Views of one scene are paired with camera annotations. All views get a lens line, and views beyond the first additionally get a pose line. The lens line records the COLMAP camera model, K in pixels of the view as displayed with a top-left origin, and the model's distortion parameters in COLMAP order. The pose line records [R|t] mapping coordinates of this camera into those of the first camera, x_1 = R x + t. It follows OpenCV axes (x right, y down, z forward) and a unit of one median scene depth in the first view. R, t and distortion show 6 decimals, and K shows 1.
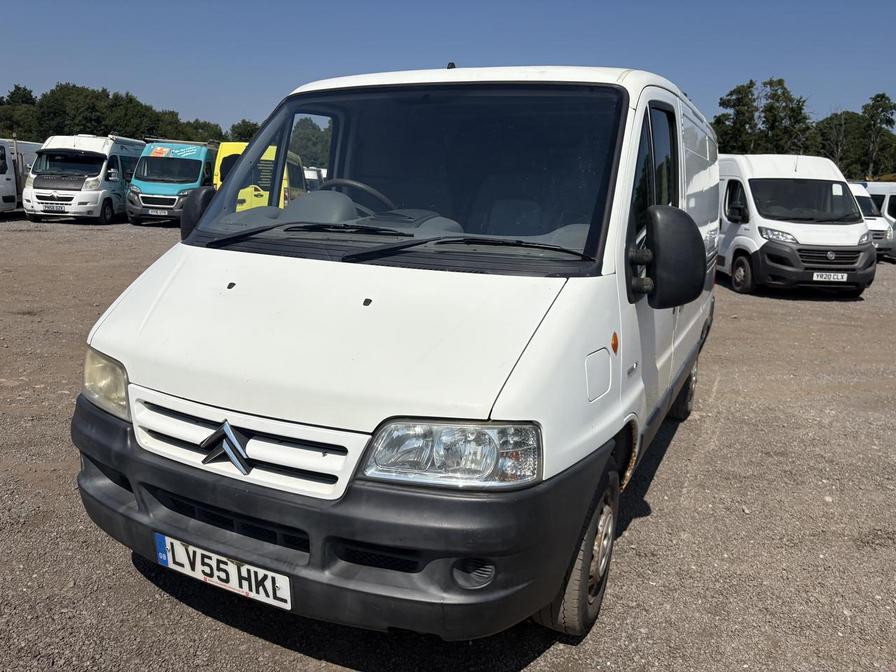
lens RADIAL K [[668.6, 0, 451.0], [0, 668.6, 335.2], [0, 0, 1]] dist [0.039750, -0.031072]
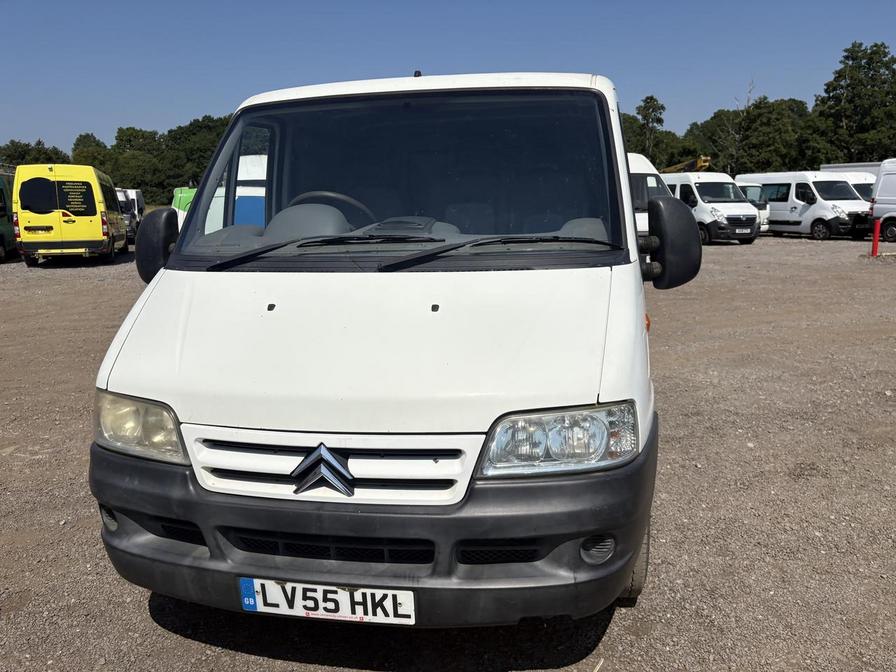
lens RADIAL K [[668.6, 0, 449.5], [0, 668.6, 337.5], [0, 0, 1]] dist [0.039750, -0.031072]
pose [[0.962393, -0.112417, 0.247309, -0.337737], [0.114674, 0.993389, 0.005306, -0.007575], [-0.246271, 0.023254, 0.968922, 0.019743]]
